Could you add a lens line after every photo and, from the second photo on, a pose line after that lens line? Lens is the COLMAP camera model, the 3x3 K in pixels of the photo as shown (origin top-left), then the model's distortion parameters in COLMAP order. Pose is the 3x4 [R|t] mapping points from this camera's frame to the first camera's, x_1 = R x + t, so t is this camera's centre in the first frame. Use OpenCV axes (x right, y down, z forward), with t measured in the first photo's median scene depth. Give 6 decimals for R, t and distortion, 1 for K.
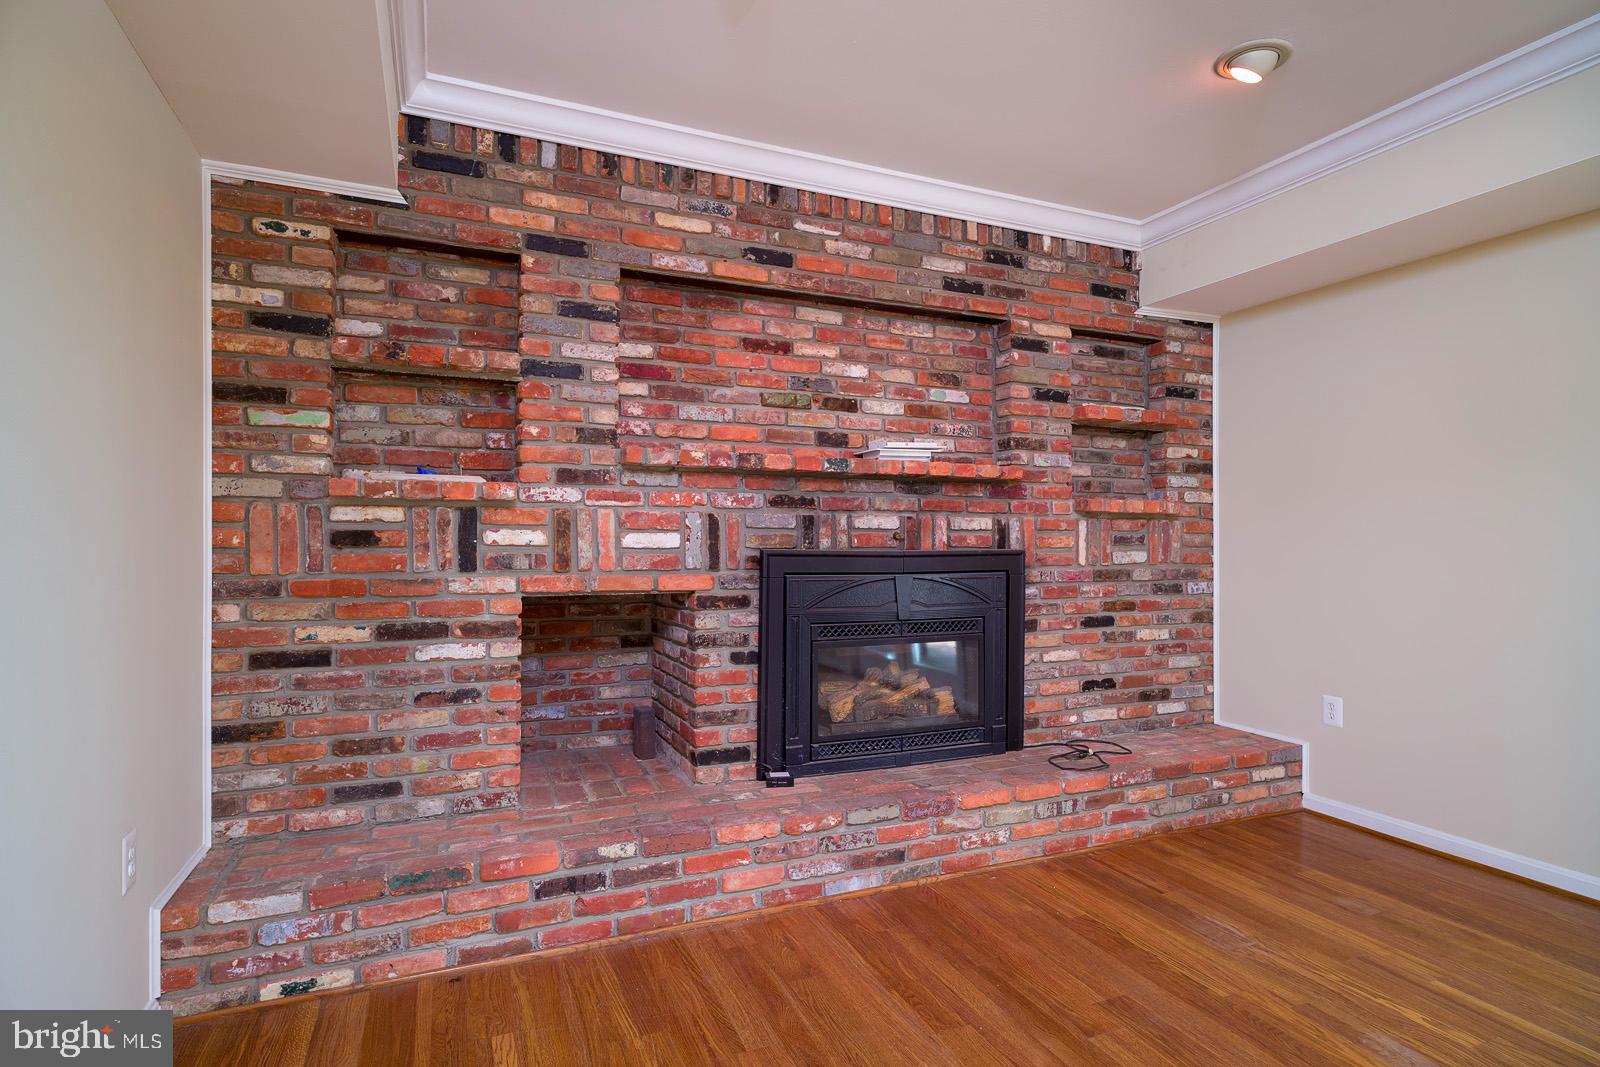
lens RADIAL K [[828.5, 0, 800.5], [0, 828.5, 539.2], [0, 0, 1]] dist [-0.003801, 0.002278]
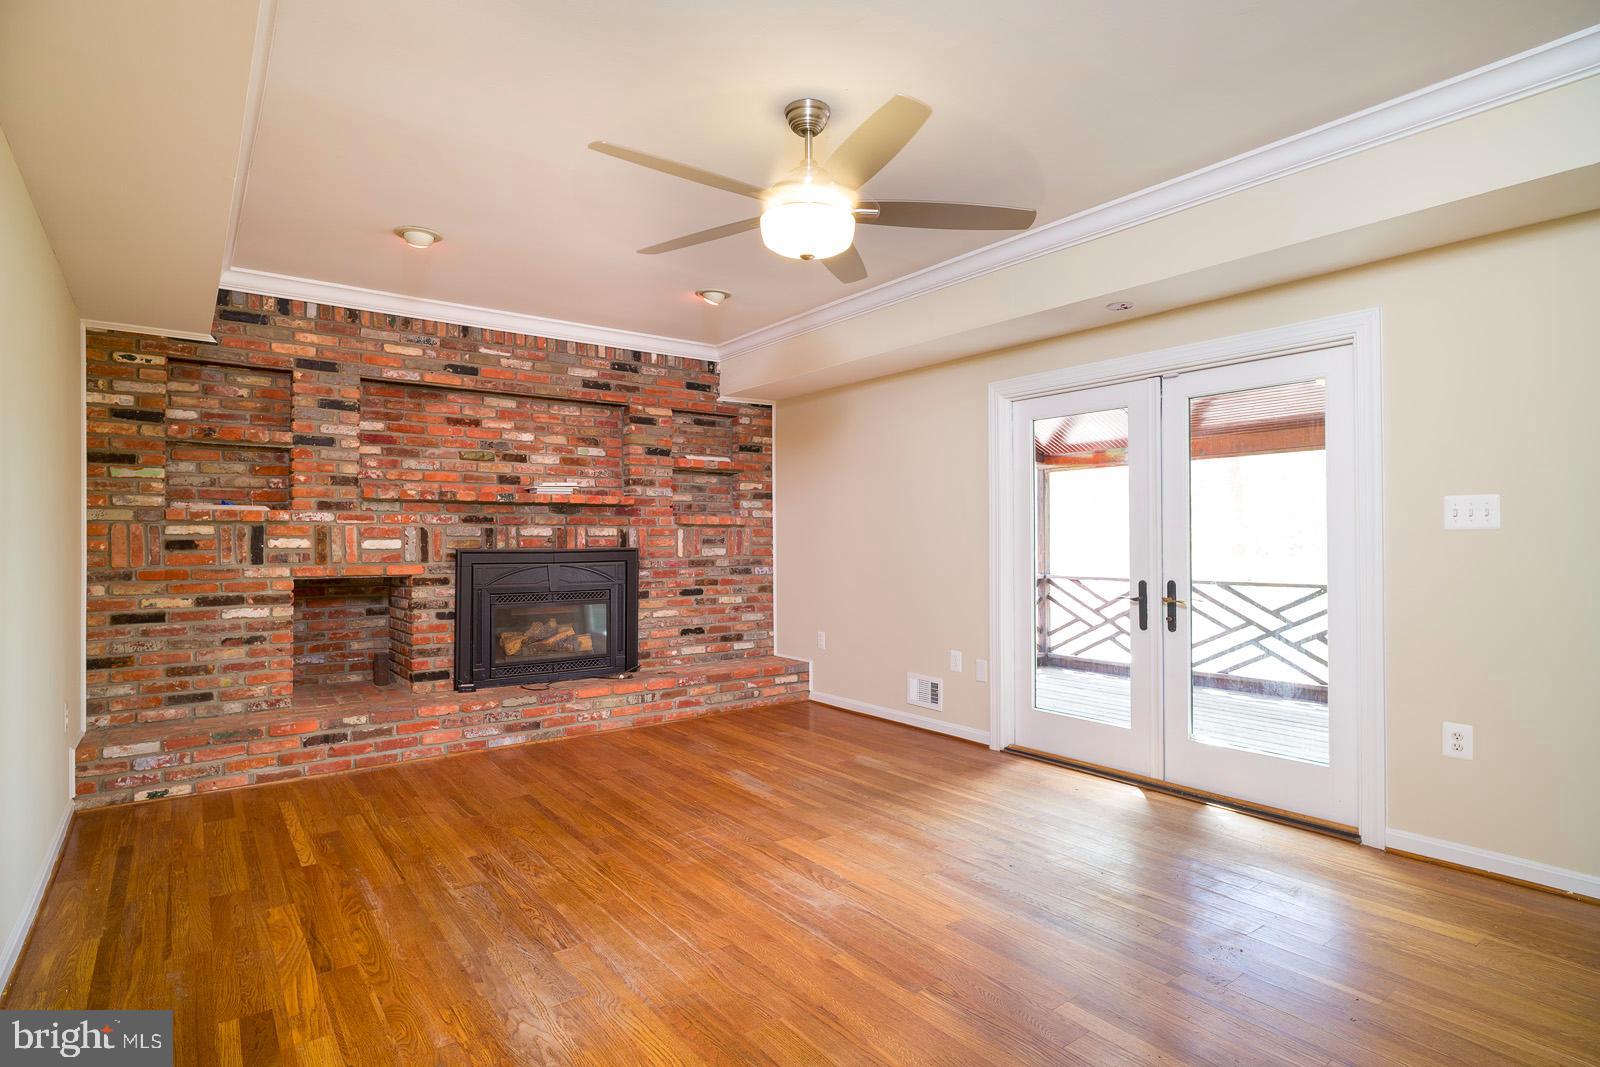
lens RADIAL K [[828.5, 0, 802.6], [0, 828.5, 529.2], [0, 0, 1]] dist [-0.003801, 0.002278]
pose [[0.972209, -0.004183, 0.234077, 0.246536], [0.006605, 0.999932, -0.009564, -0.007203], [-0.234022, 0.010845, 0.972171, -0.787664]]
